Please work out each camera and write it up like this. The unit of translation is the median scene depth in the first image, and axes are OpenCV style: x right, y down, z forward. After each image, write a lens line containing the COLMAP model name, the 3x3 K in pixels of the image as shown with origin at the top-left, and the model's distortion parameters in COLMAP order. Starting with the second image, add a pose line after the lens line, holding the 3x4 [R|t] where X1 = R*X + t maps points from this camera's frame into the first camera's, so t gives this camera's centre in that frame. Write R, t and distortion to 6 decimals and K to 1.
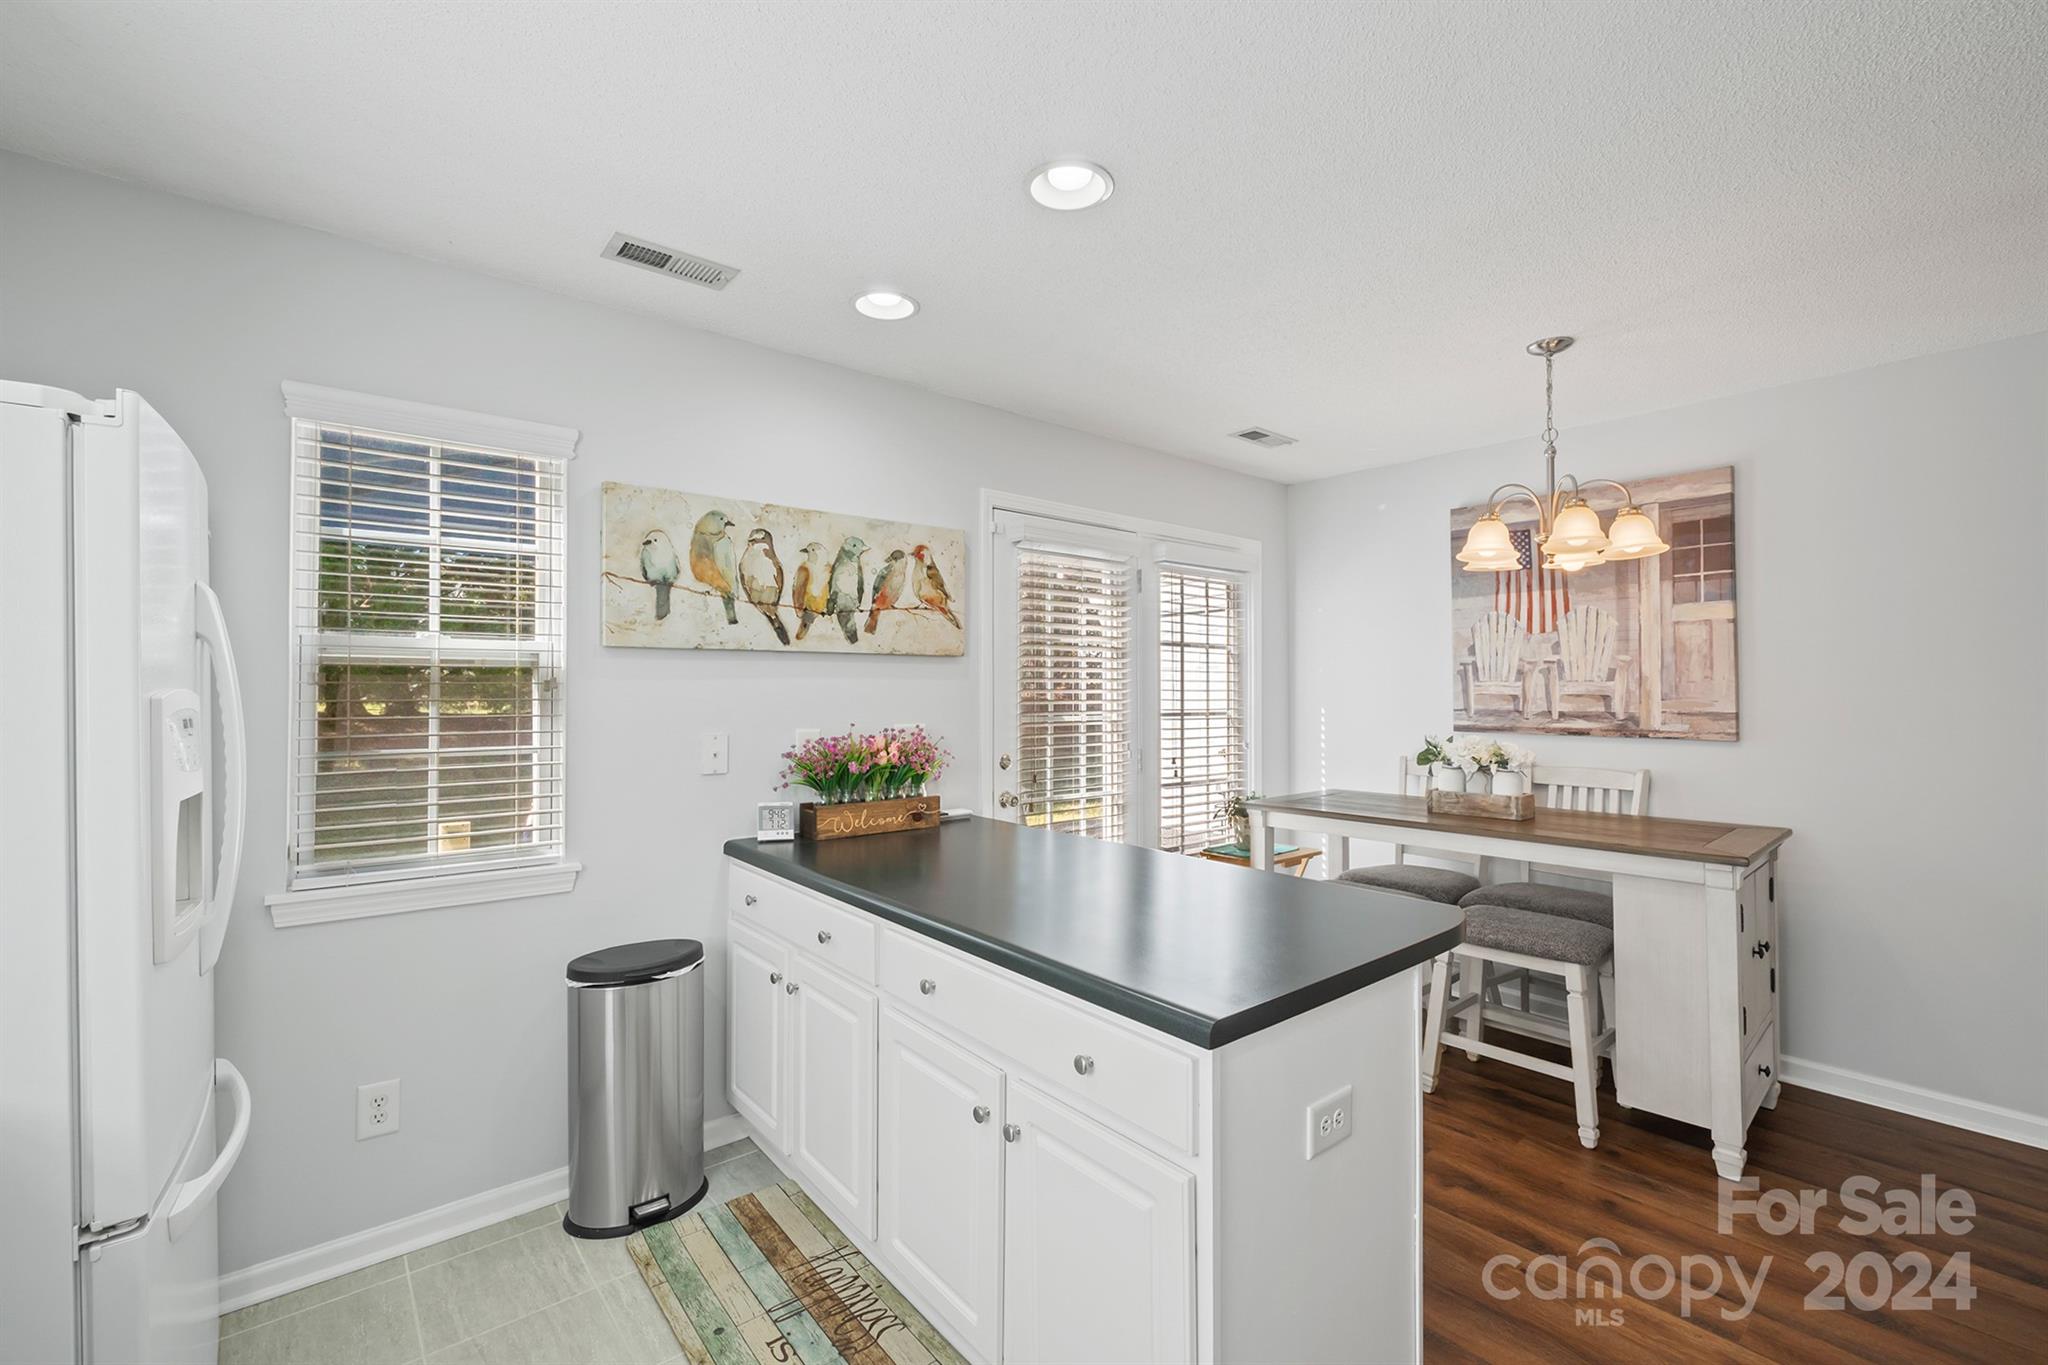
lens RADIAL K [[867.3, 0, 1026.8], [0, 867.3, 682.8], [0, 0, 1]] dist [-0.004023, -0.002162]
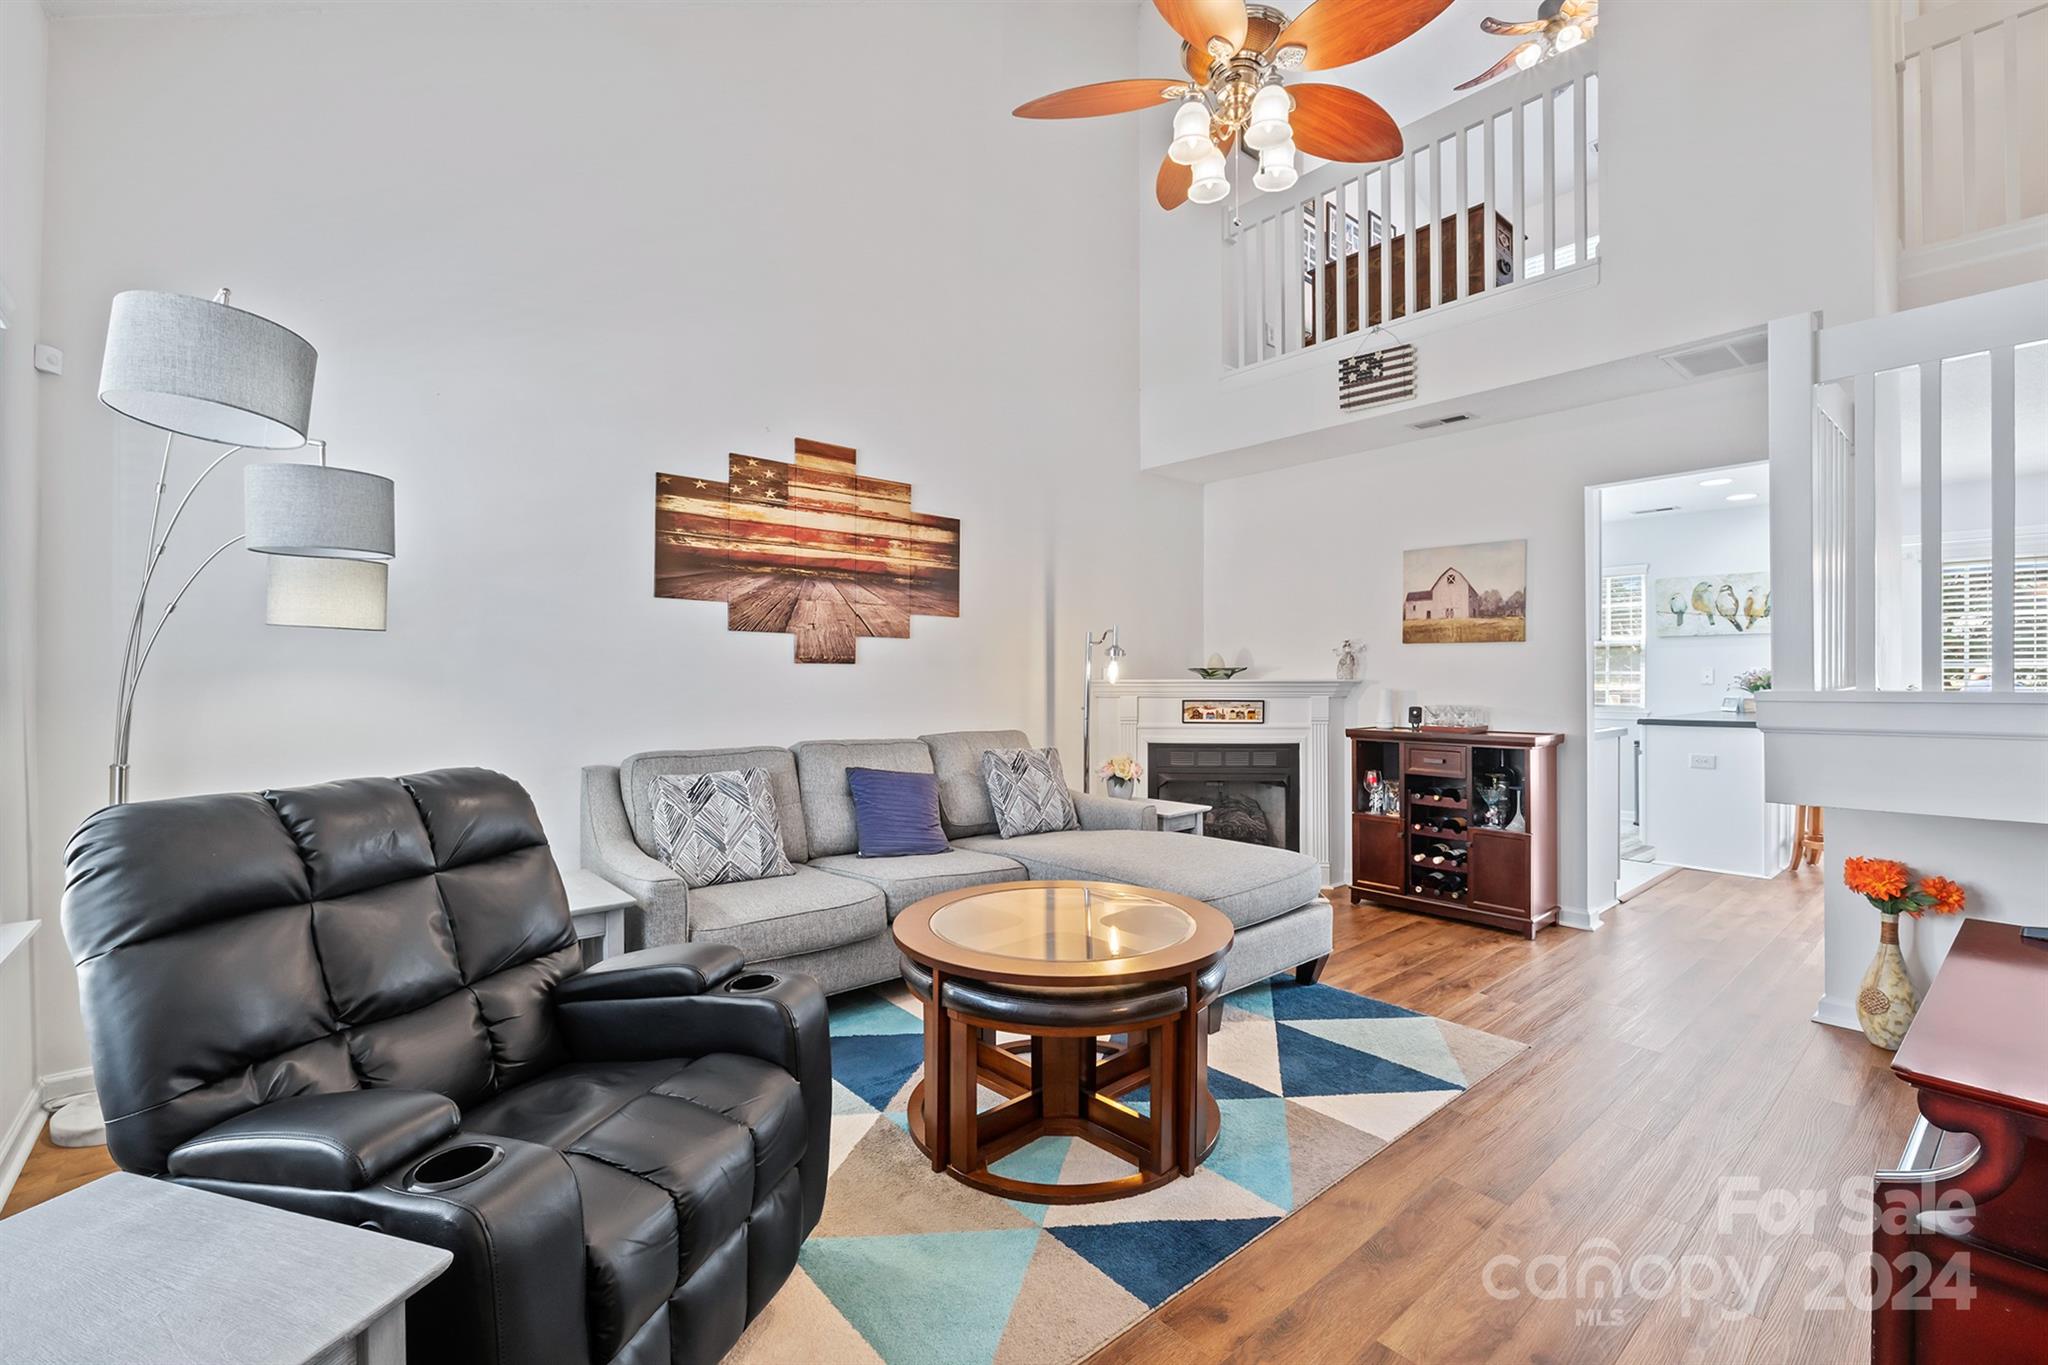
lens RADIAL K [[867.3, 0, 1022.8], [0, 867.3, 679.4], [0, 0, 1]] dist [-0.004023, -0.002162]
pose [[0.007538, 0.001678, -0.999970, 1.768667], [0.011904, 0.999928, 0.001768, 0.051444], [0.999901, -0.011917, 0.007517, -0.848405]]
